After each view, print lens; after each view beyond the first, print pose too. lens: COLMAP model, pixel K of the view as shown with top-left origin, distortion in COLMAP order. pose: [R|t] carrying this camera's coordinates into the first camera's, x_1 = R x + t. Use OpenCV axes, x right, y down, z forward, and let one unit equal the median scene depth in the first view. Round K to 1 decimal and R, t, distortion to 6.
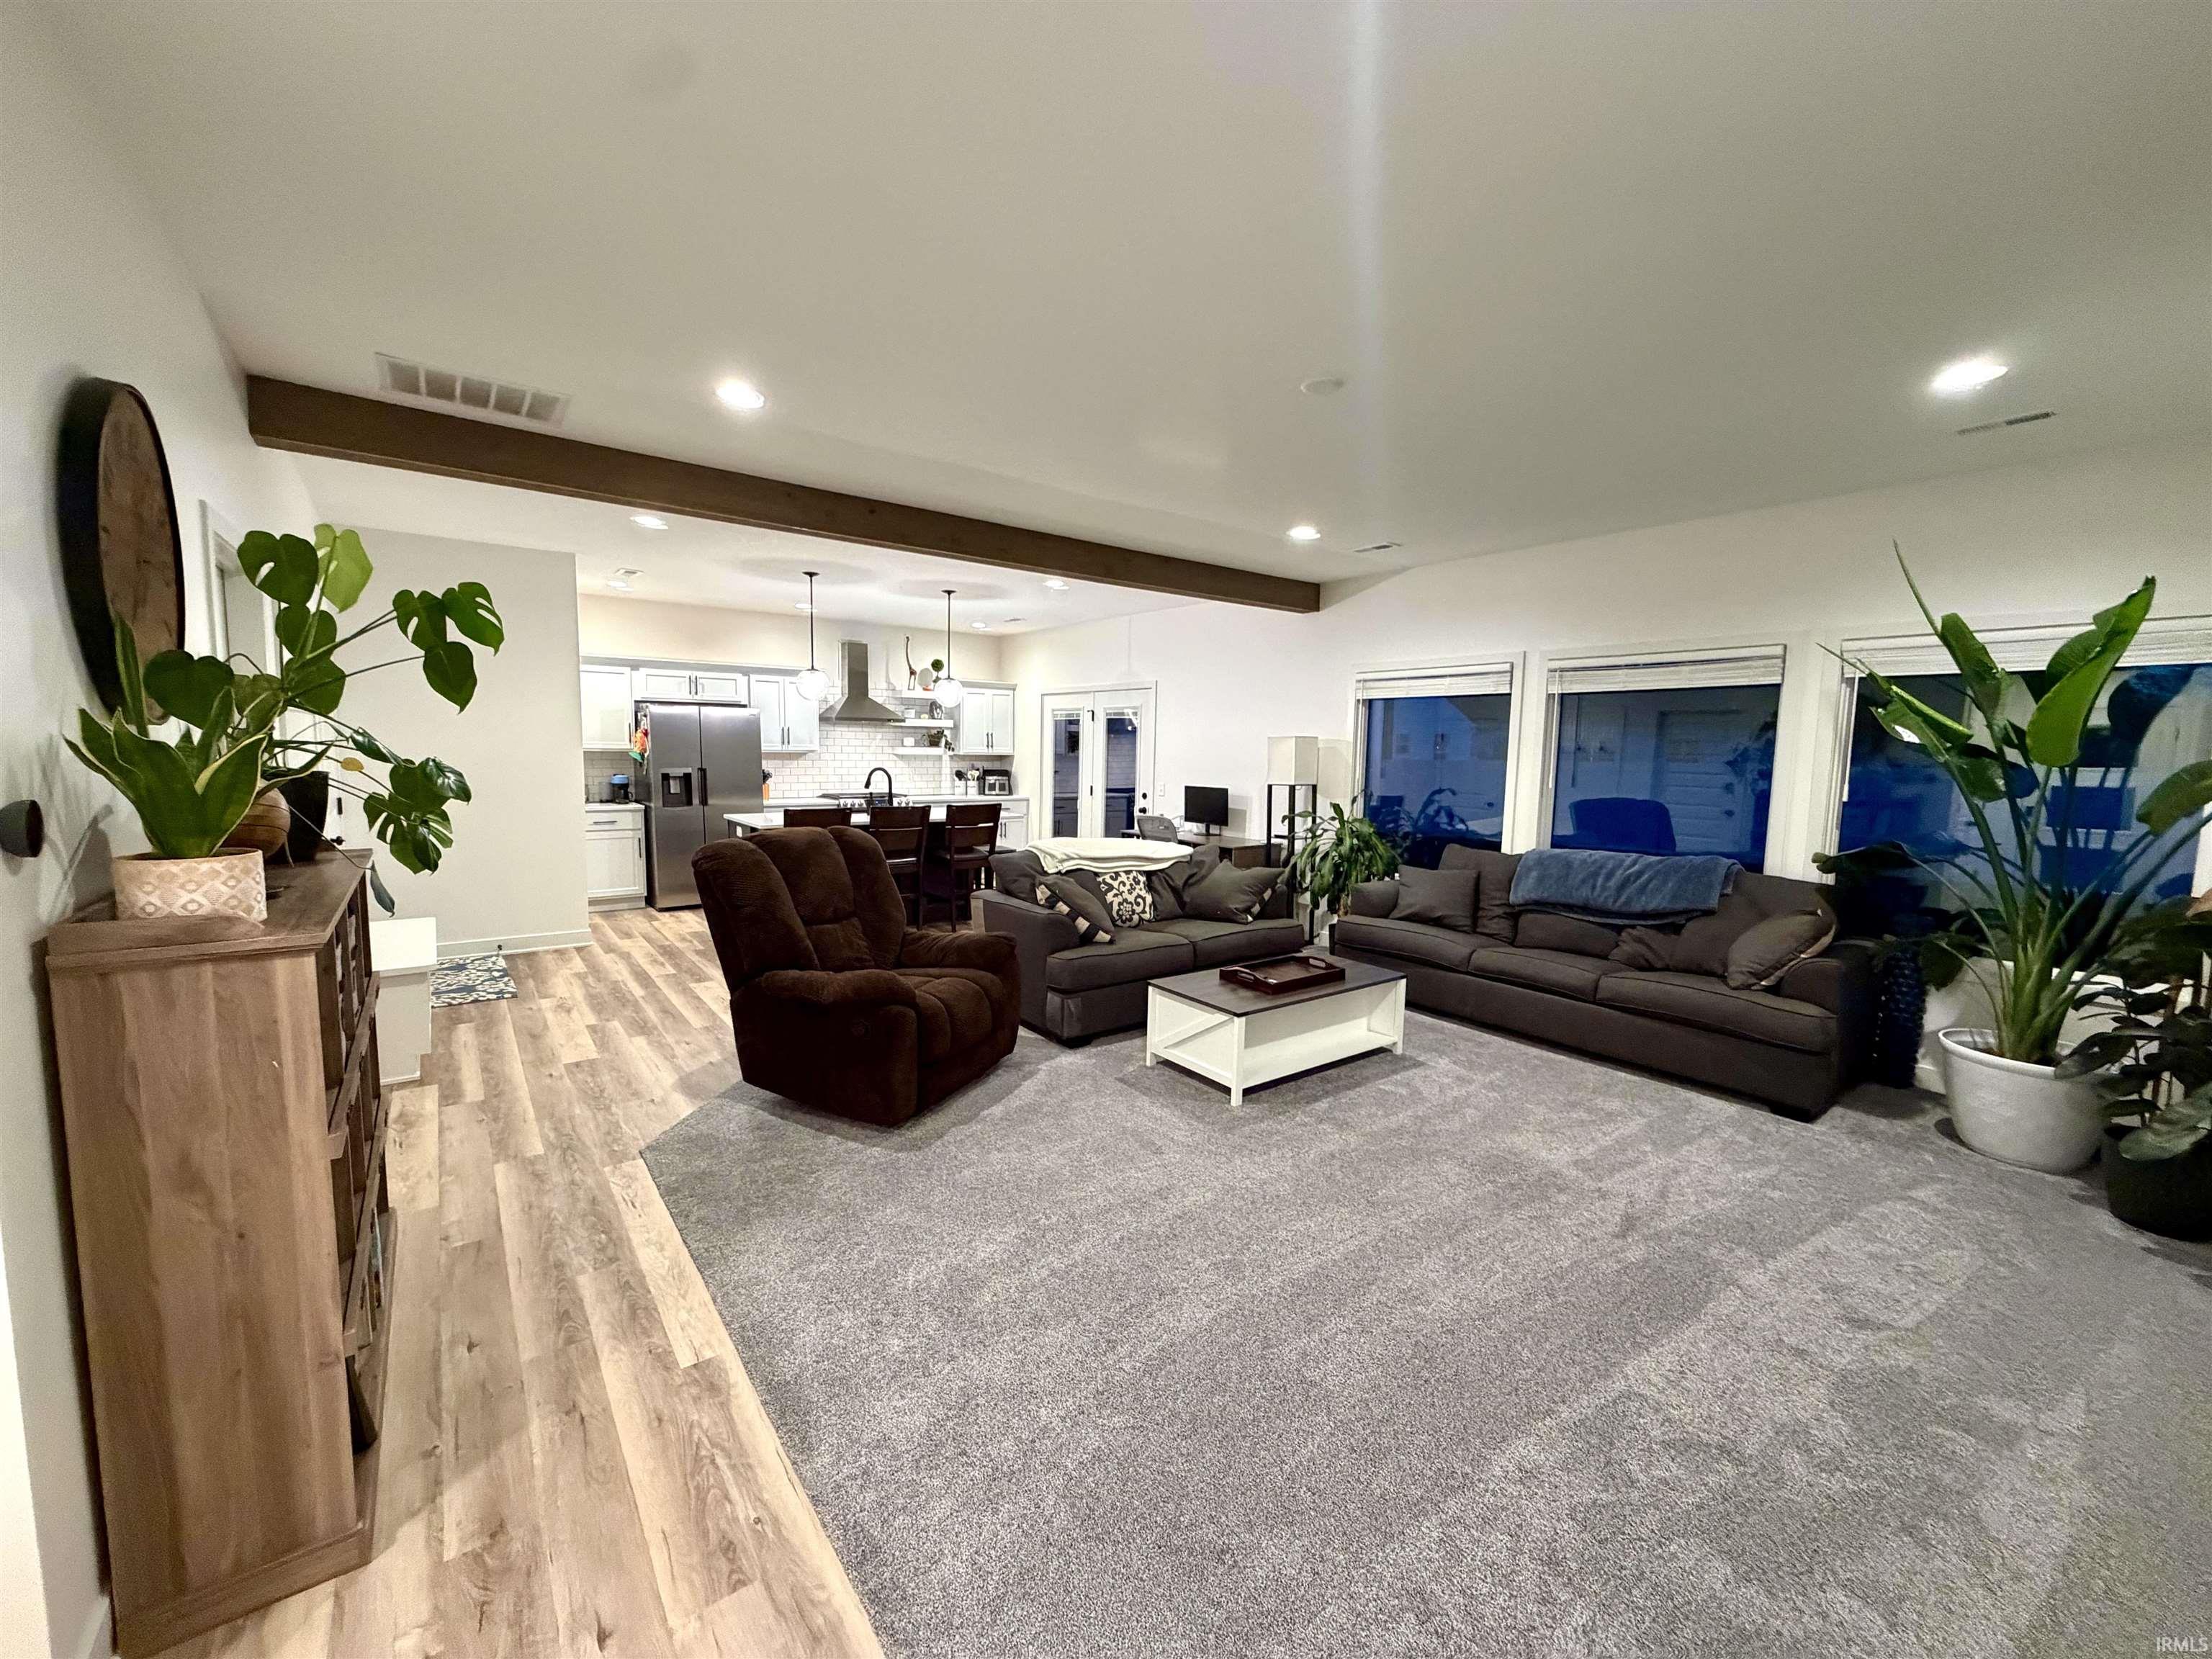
lens RADIAL K [[879.7, 0, 1111.7], [0, 879.7, 831.9], [0, 0, 1]] dist [-0.000301, -0.000556]
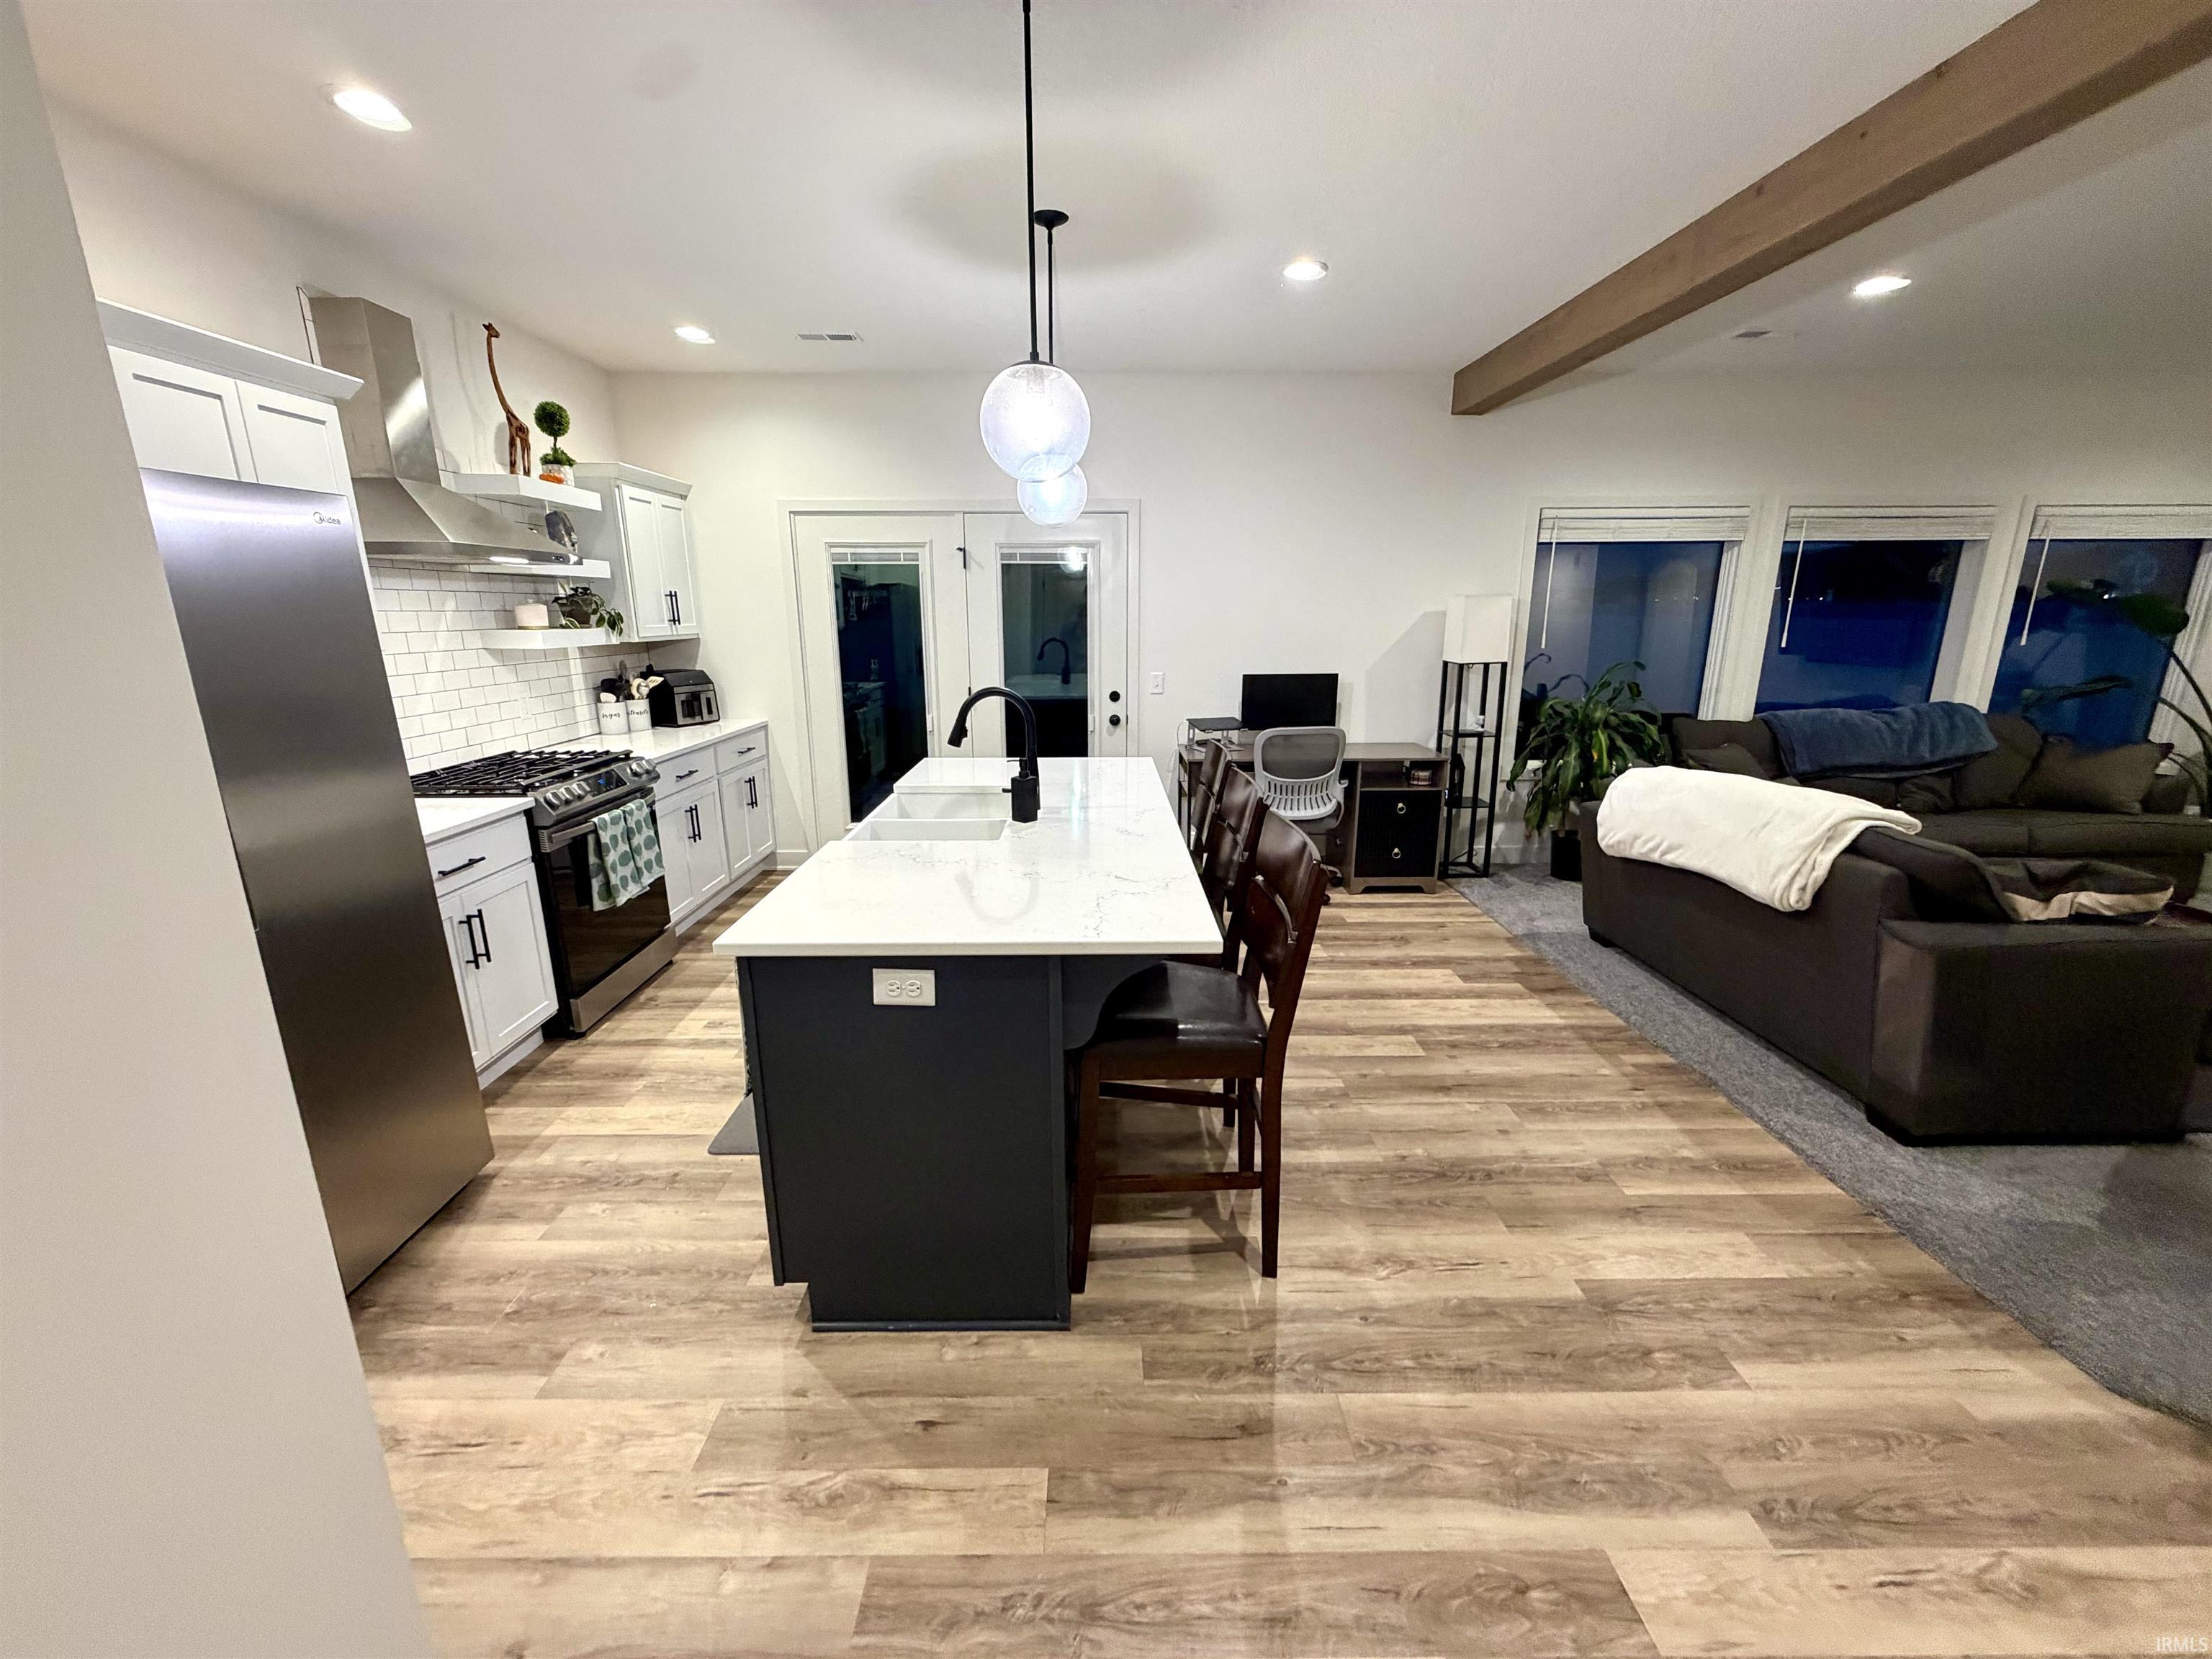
lens RADIAL K [[879.7, 0, 1102.2], [0, 879.7, 831.2], [0, 0, 1]] dist [-0.000301, -0.000556]
pose [[0.604699, -0.214397, 0.767055, -0.458416], [0.093350, 0.975528, 0.199075, -0.072500], [-0.790964, -0.048776, 0.609915, 0.635979]]
